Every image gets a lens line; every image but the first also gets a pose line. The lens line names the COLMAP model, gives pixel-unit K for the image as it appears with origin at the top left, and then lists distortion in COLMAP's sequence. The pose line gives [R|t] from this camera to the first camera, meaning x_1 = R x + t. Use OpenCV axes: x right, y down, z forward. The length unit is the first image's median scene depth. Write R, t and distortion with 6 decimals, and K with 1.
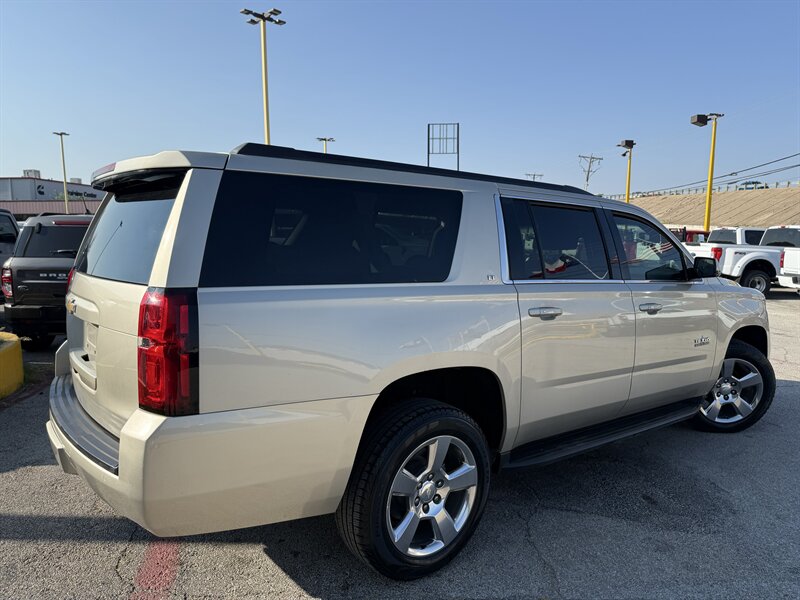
lens RADIAL K [[566.6, 0, 401.2], [0, 566.6, 304.7], [0, 0, 1]] dist [0.056337, -0.067363]
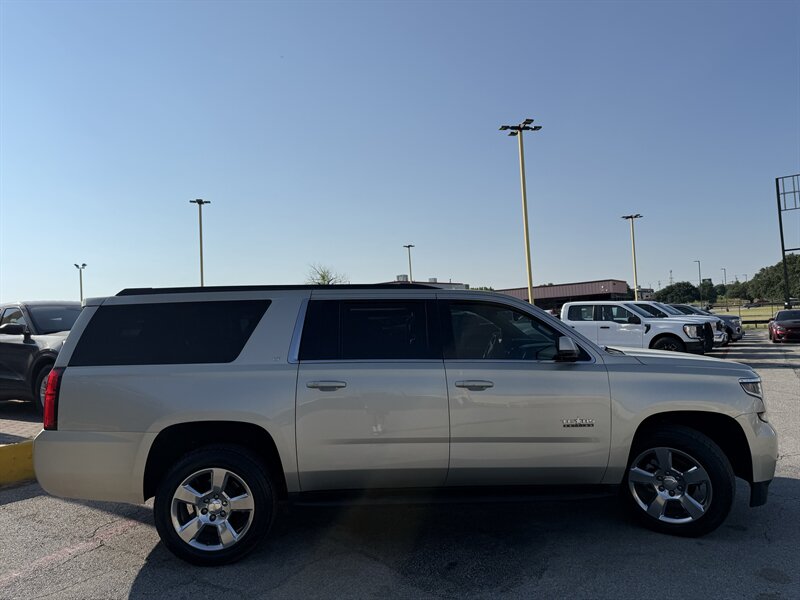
lens RADIAL K [[566.6, 0, 404.3], [0, 566.6, 301.0], [0, 0, 1]] dist [0.056337, -0.067363]
pose [[0.816907, -0.067299, -0.572829, 0.825166], [-0.018752, 0.989545, -0.143000, 0.003916], [0.576464, 0.127559, 0.807105, 0.016587]]
